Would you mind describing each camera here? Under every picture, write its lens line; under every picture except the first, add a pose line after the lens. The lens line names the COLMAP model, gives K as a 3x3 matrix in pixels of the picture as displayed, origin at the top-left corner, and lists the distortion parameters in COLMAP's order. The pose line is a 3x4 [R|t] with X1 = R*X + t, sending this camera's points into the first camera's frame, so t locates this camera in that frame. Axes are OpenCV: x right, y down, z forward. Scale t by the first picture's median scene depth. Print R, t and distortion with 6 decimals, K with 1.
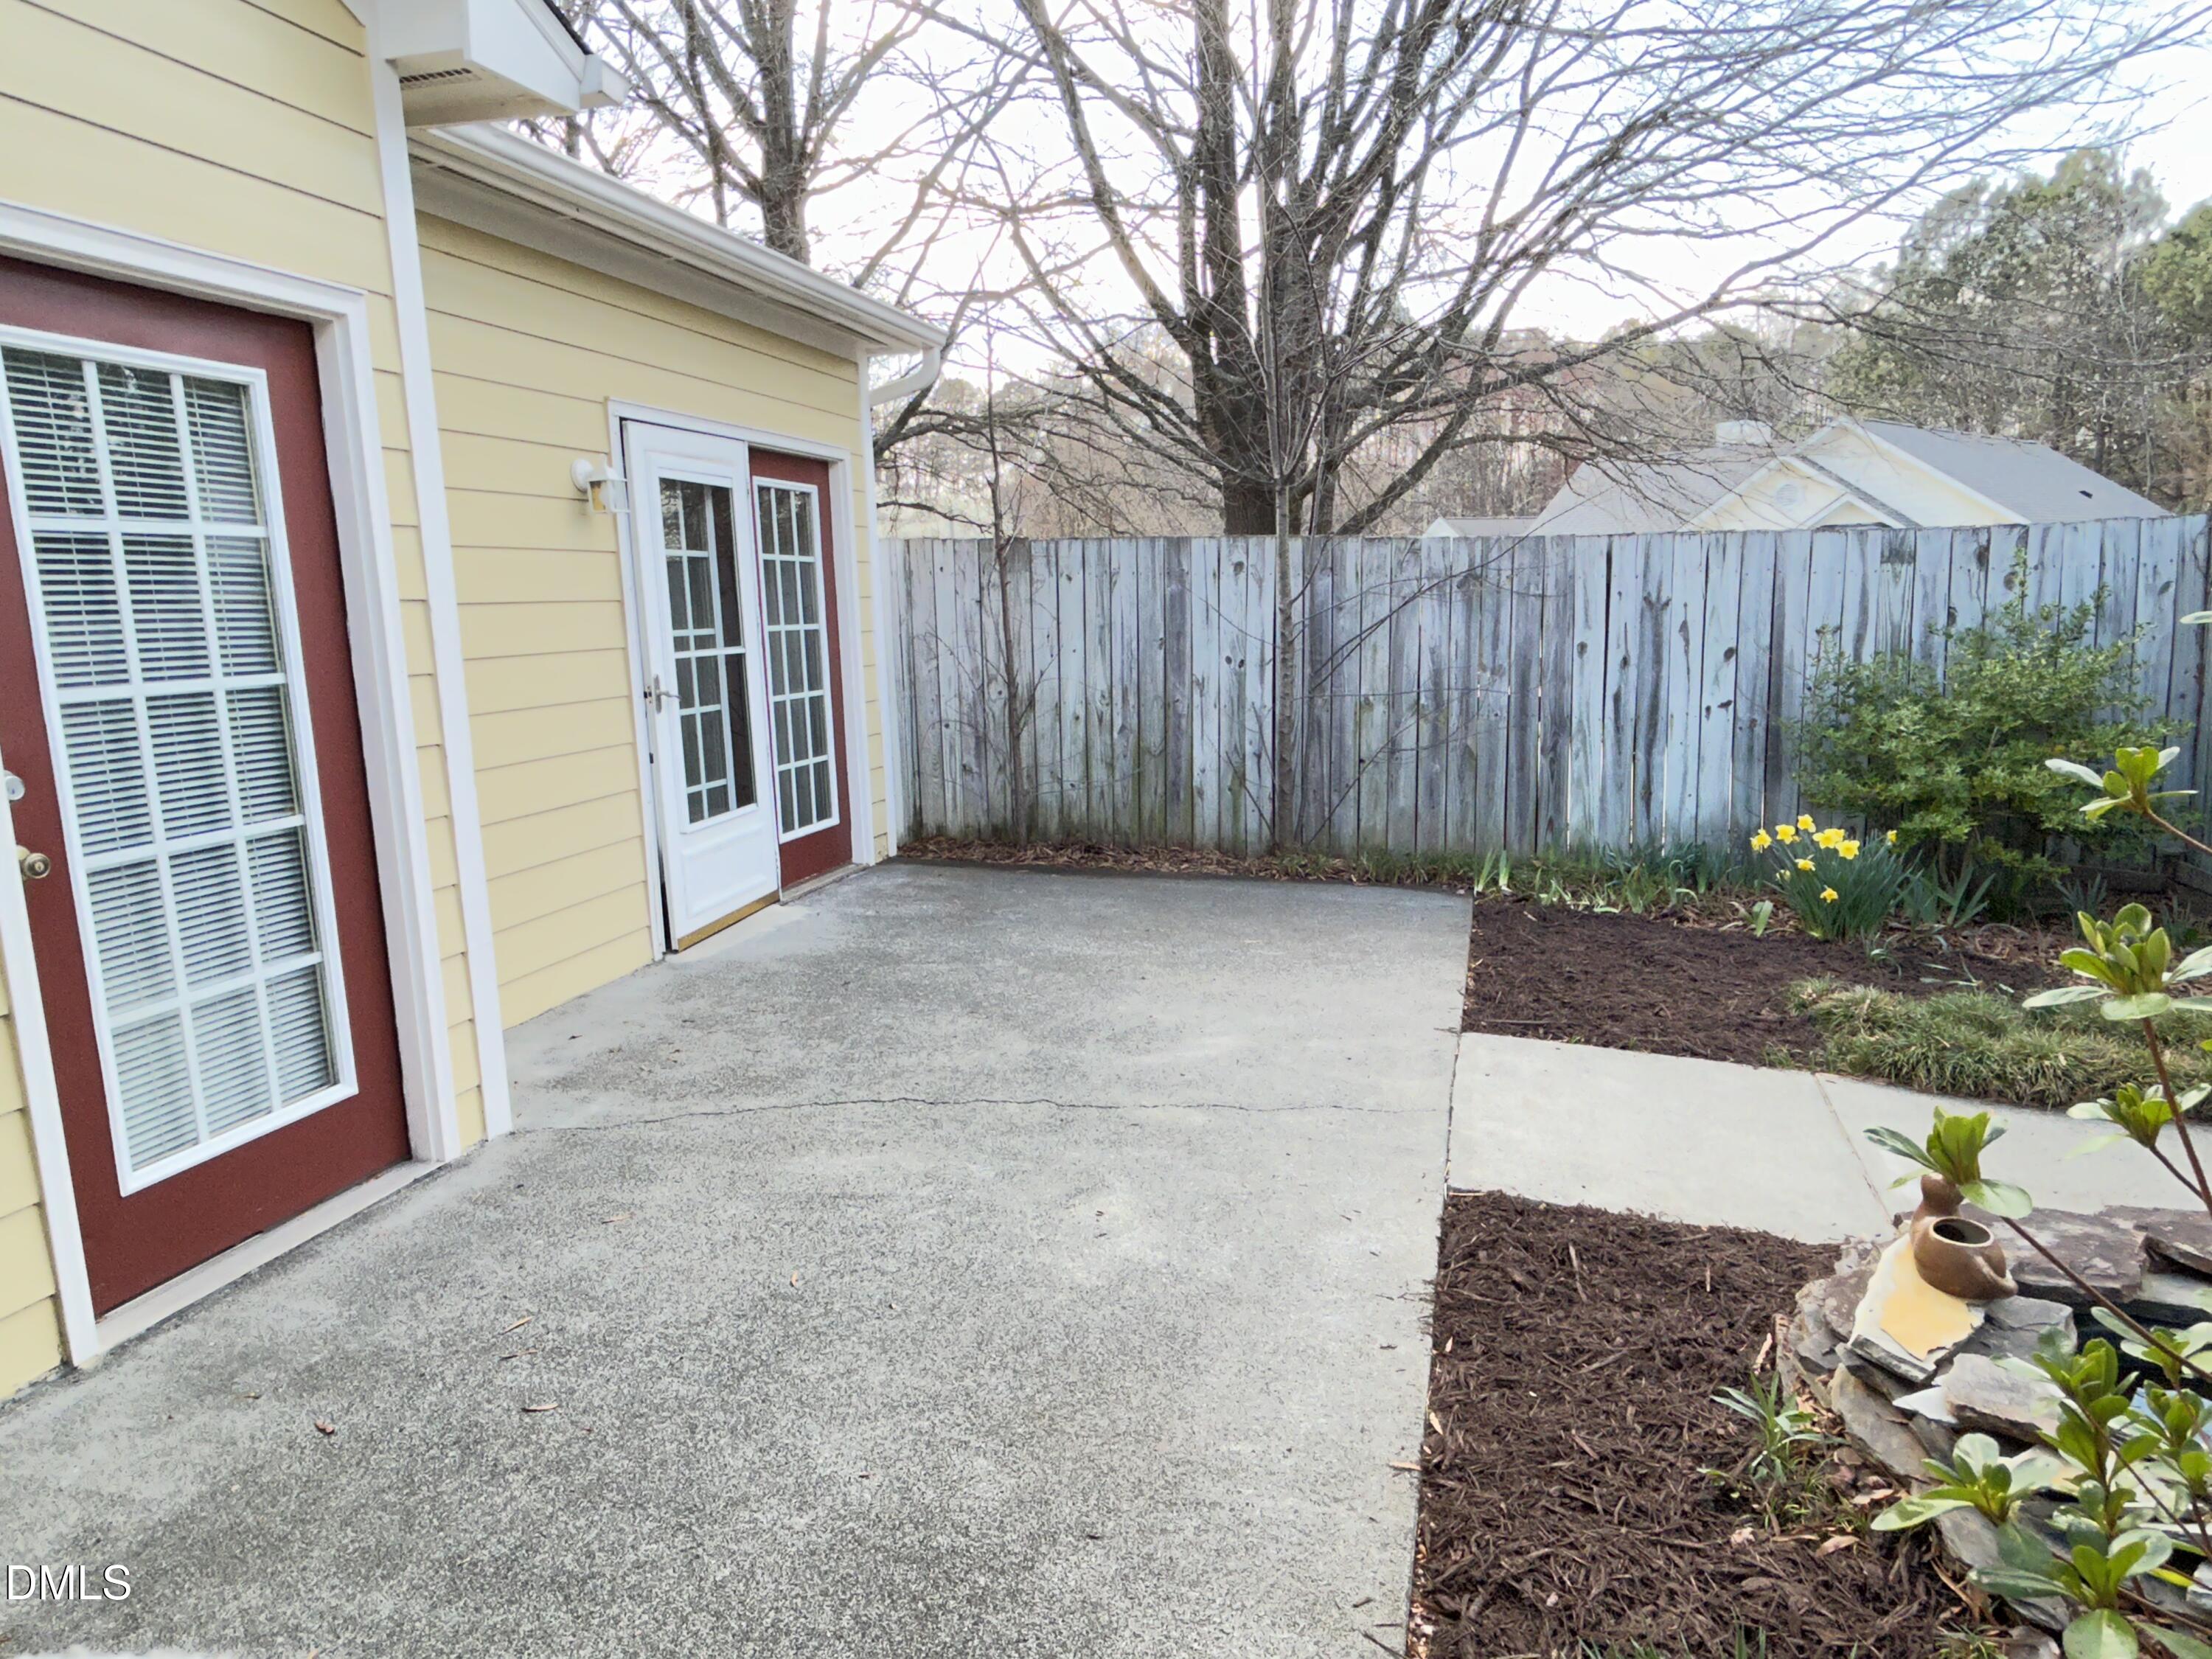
lens RADIAL K [[1370.8, 0, 1106.0], [0, 1370.8, 829.5], [0, 0, 1]] dist [-0.002478, 0.000287]
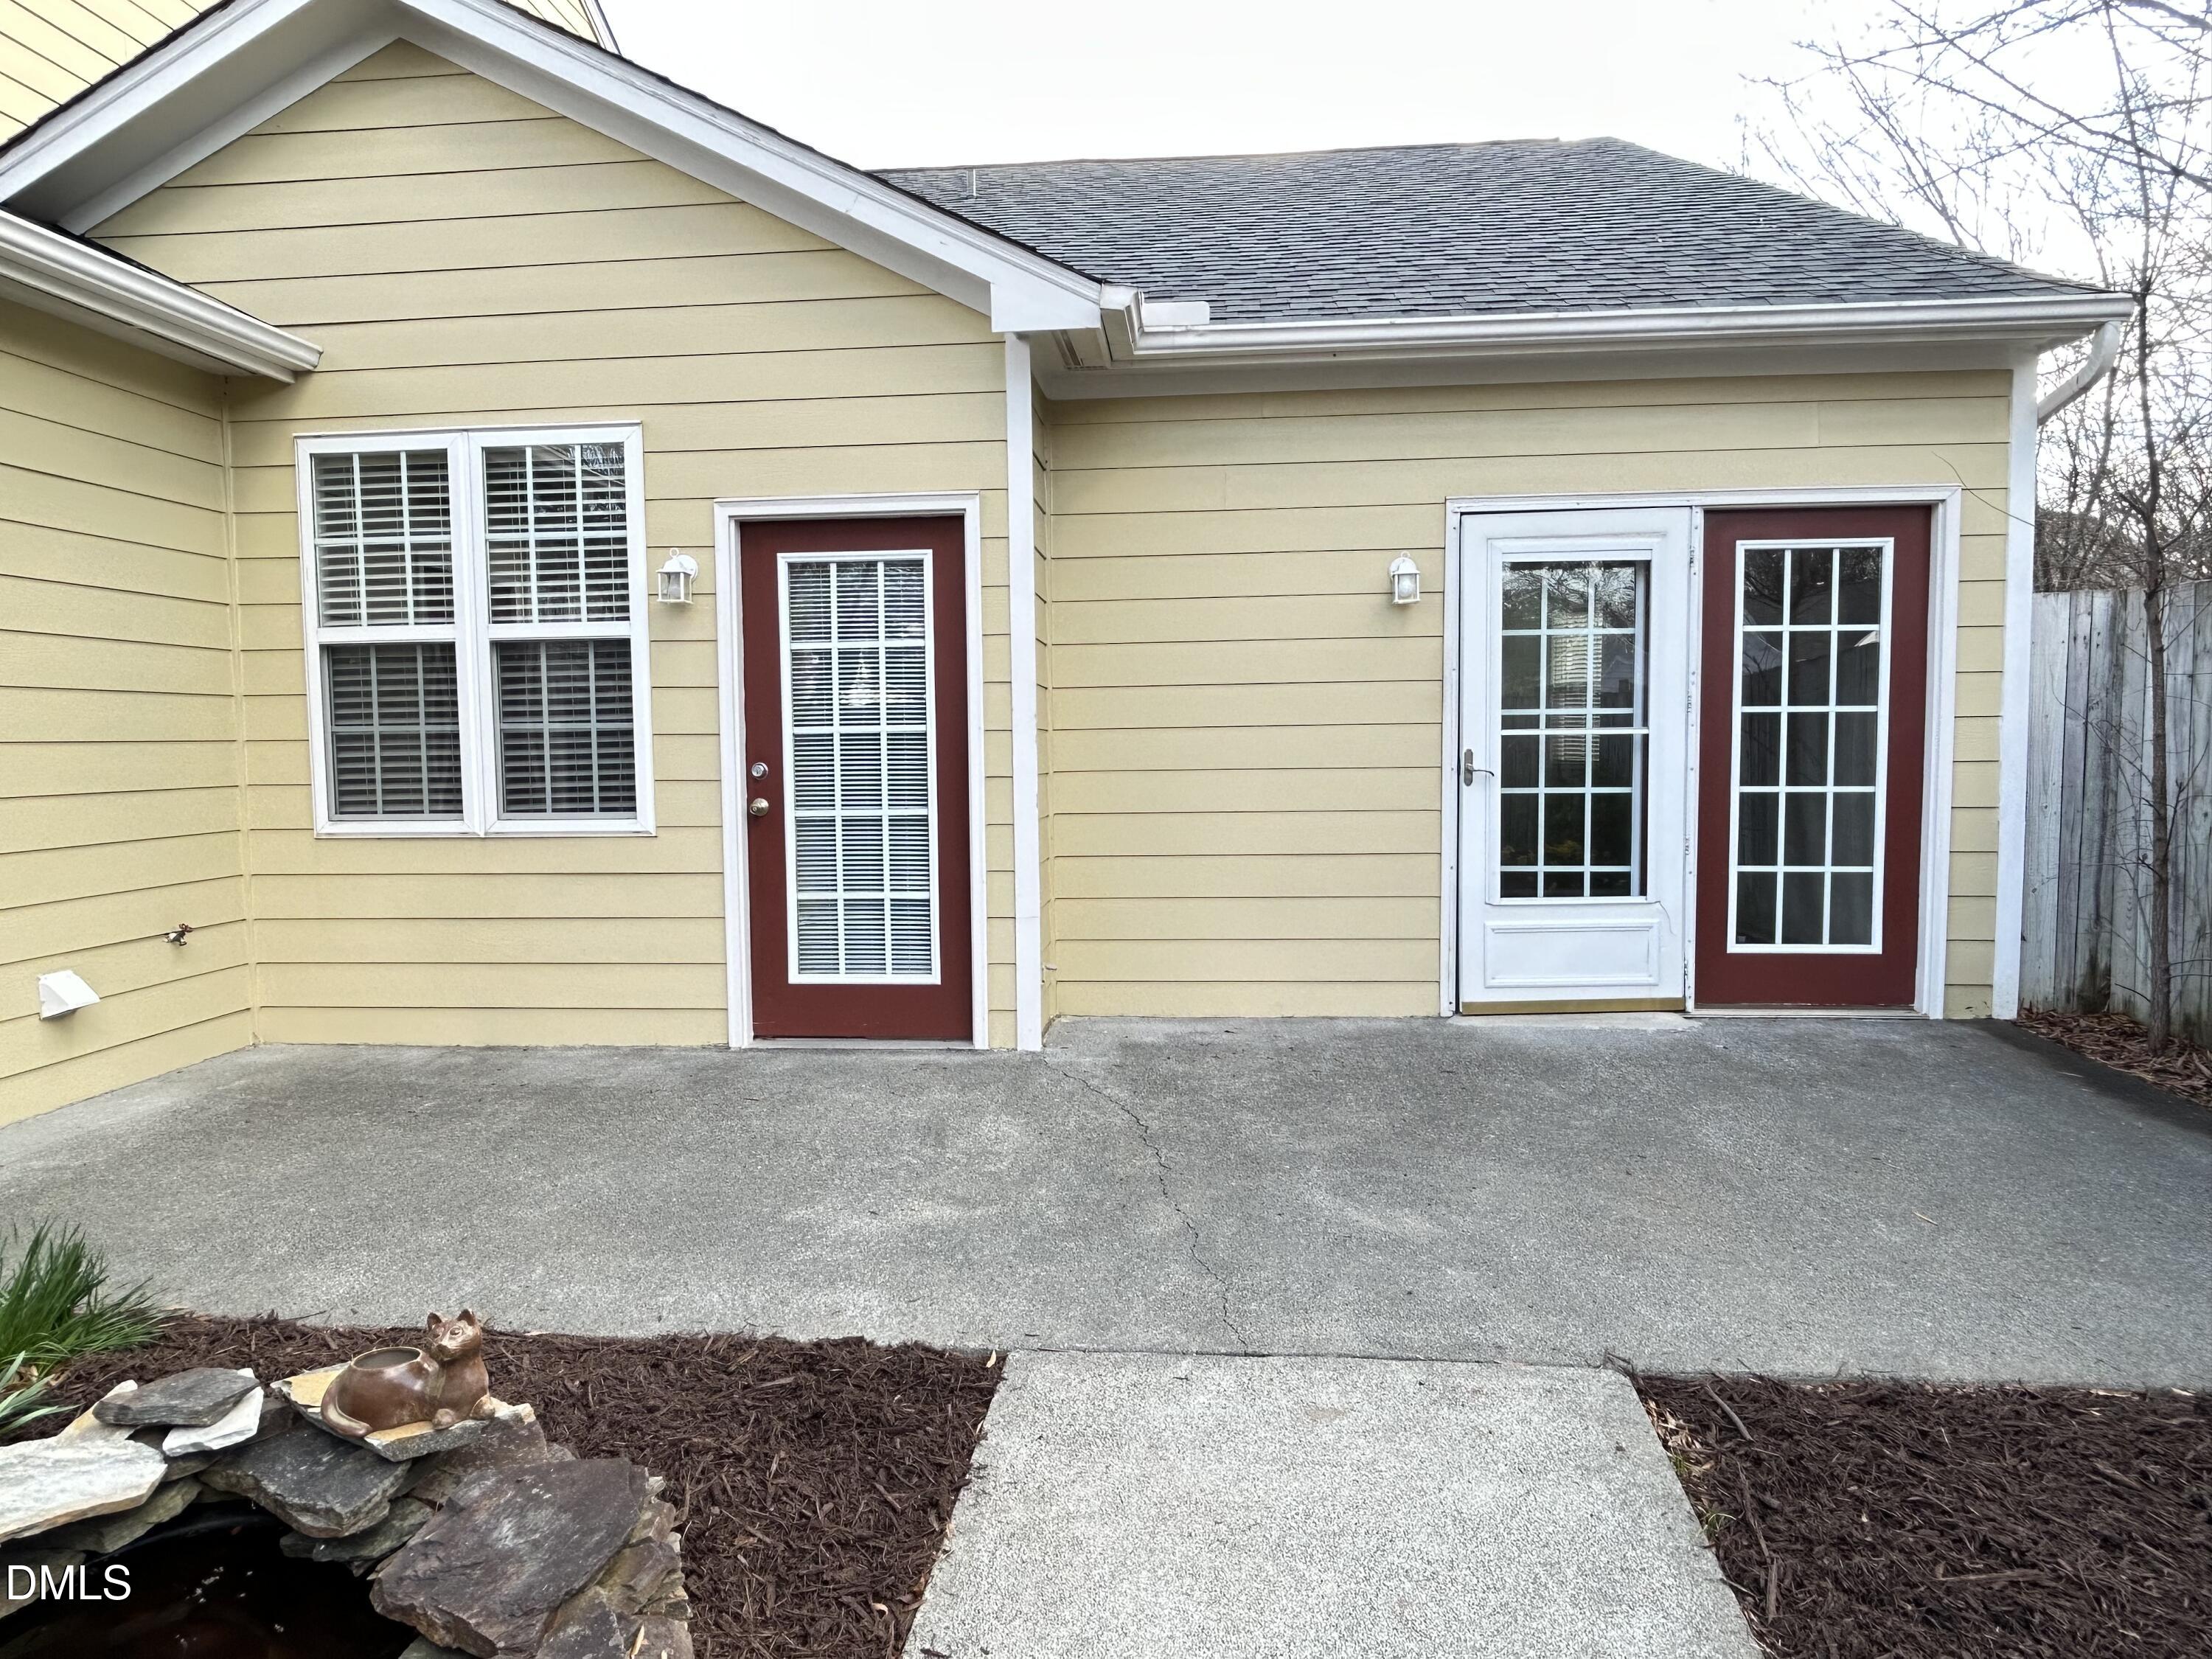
lens RADIAL K [[1410.7, 0, 1106.0], [0, 1410.7, 829.5], [0, 0, 1]] dist [0.000739, -0.001051]
pose [[0.191357, 0.099938, -0.976419, 0.842920], [-0.156142, 0.985234, 0.070239, -0.103949], [0.969021, 0.139020, 0.204136, 0.636330]]
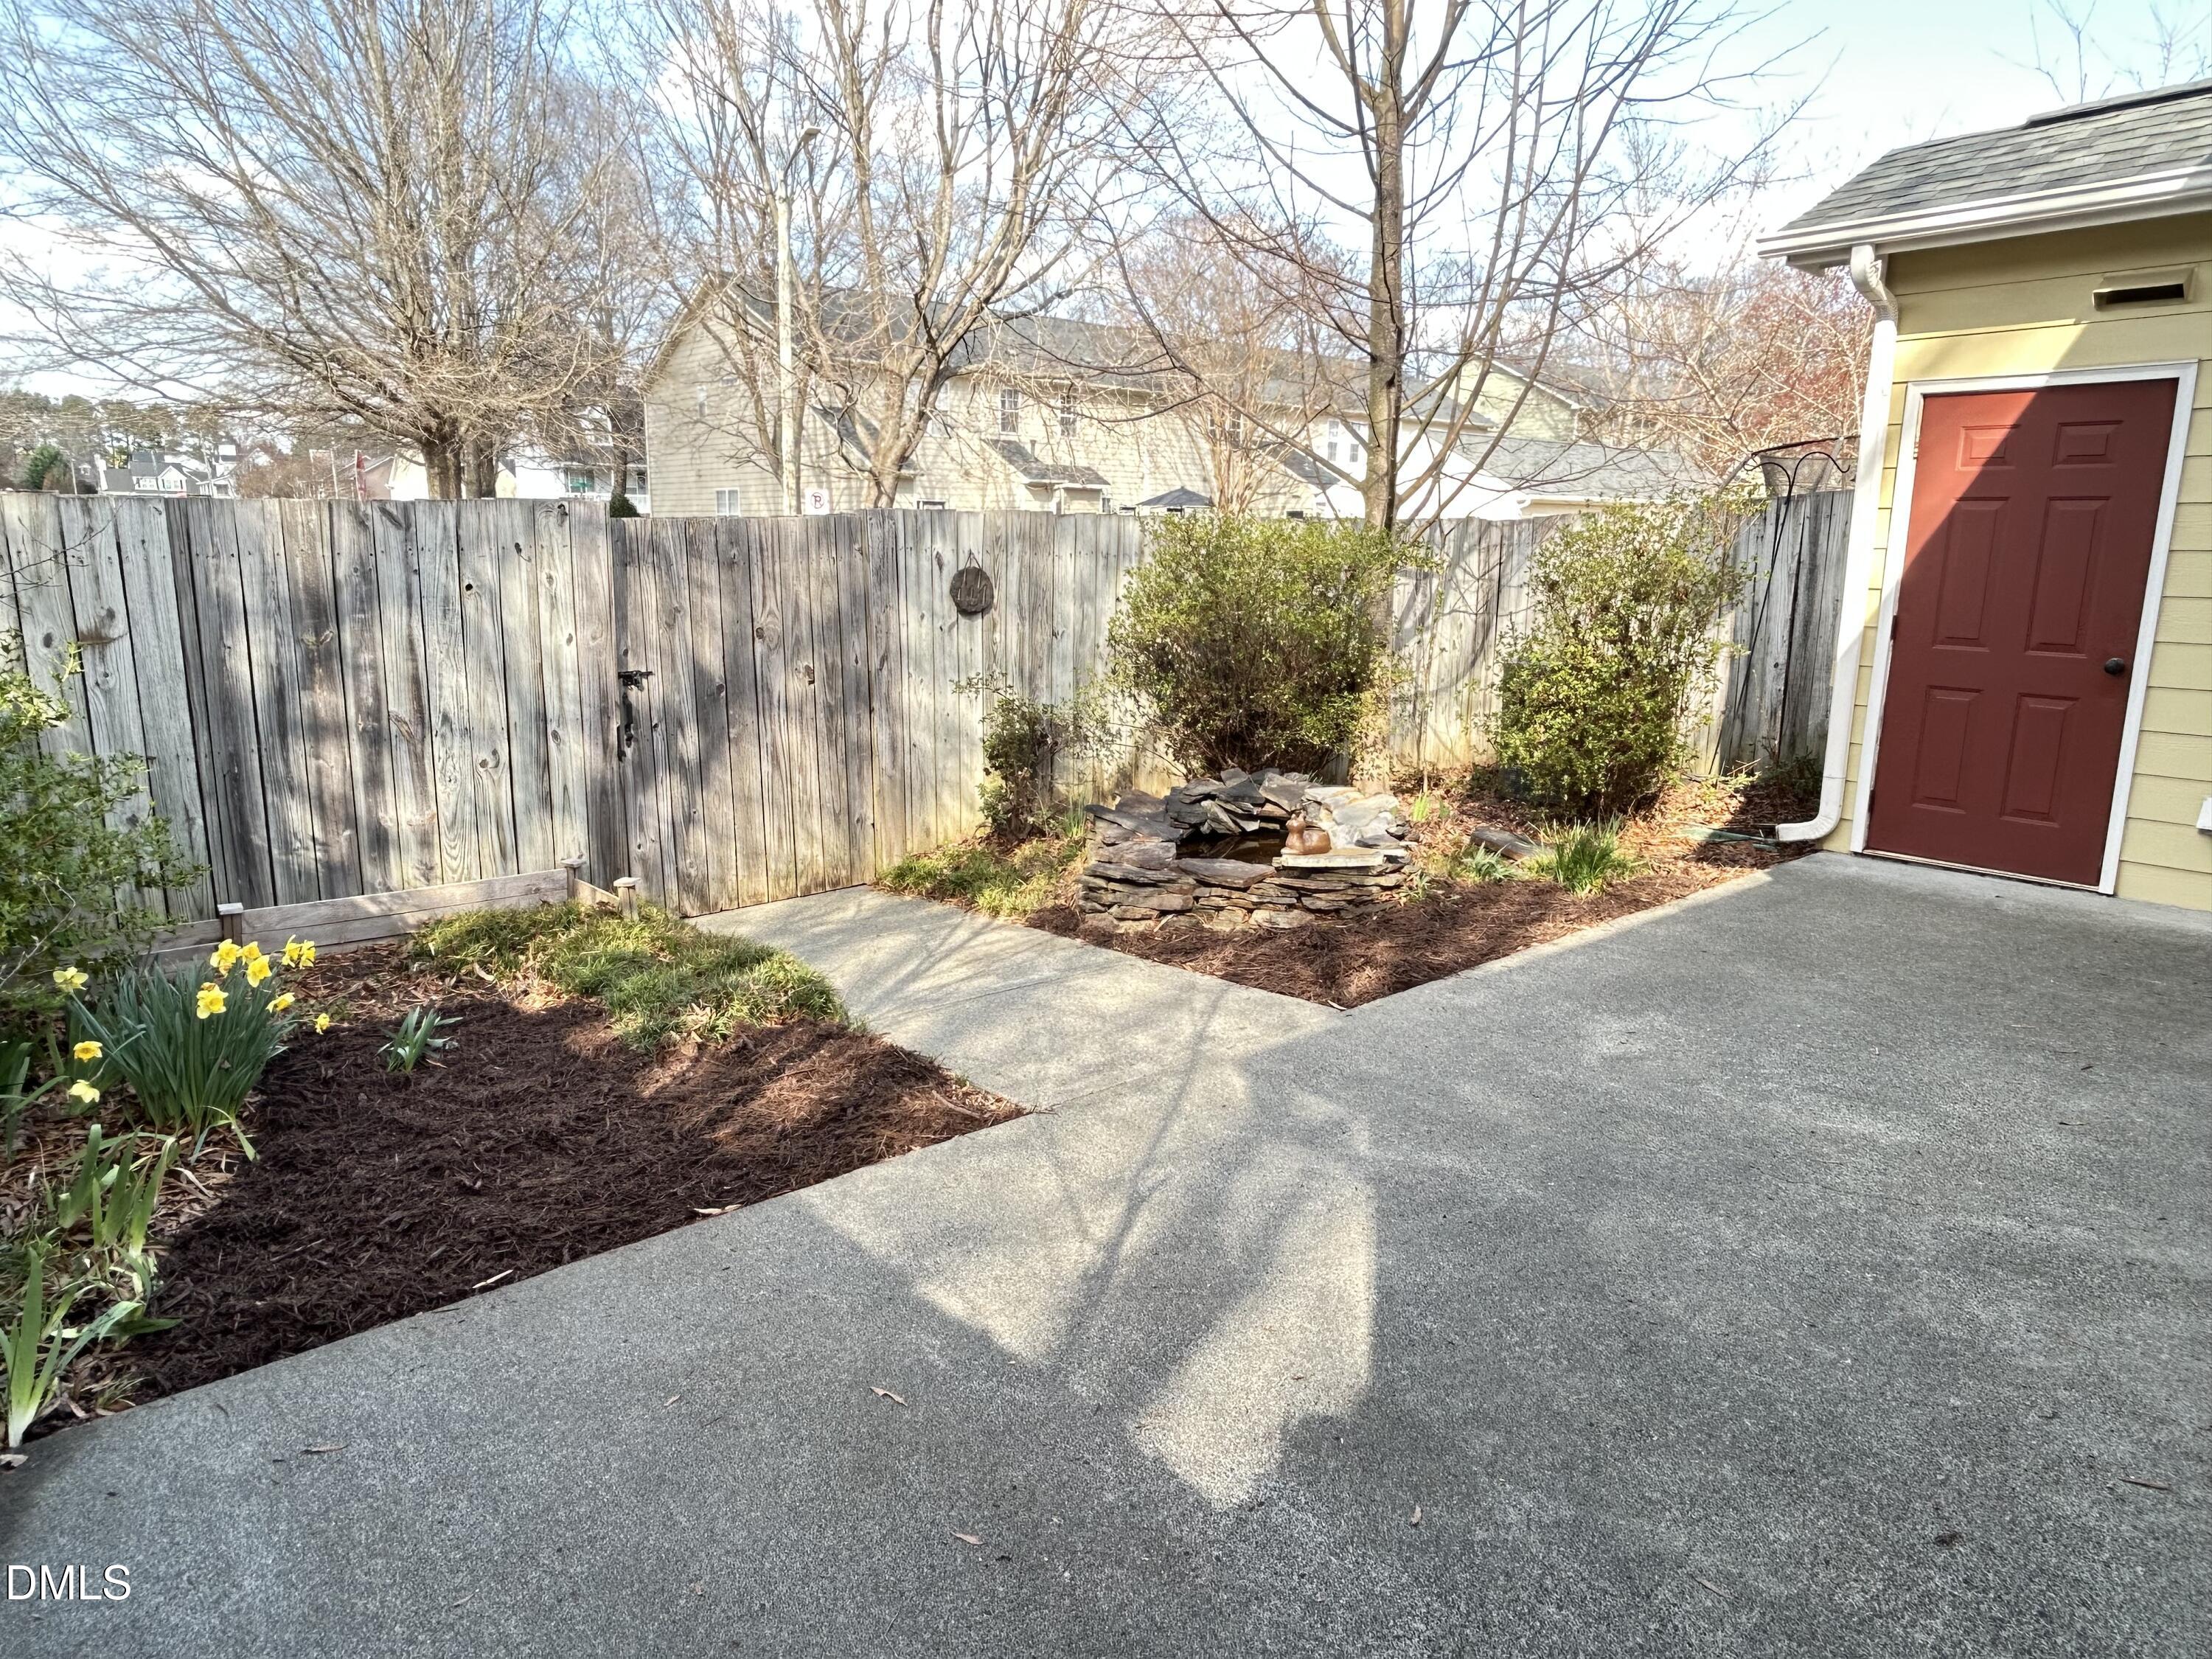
lens RADIAL K [[1410.7, 0, 1106.0], [0, 1410.7, 829.5], [0, 0, 1]] dist [0.000739, -0.001051]
pose [[-0.831126, -0.089985, 0.548755, -0.227062], [0.109298, 0.941137, 0.319868, -0.283345], [-0.545237, 0.325828, -0.772368, 1.629921]]
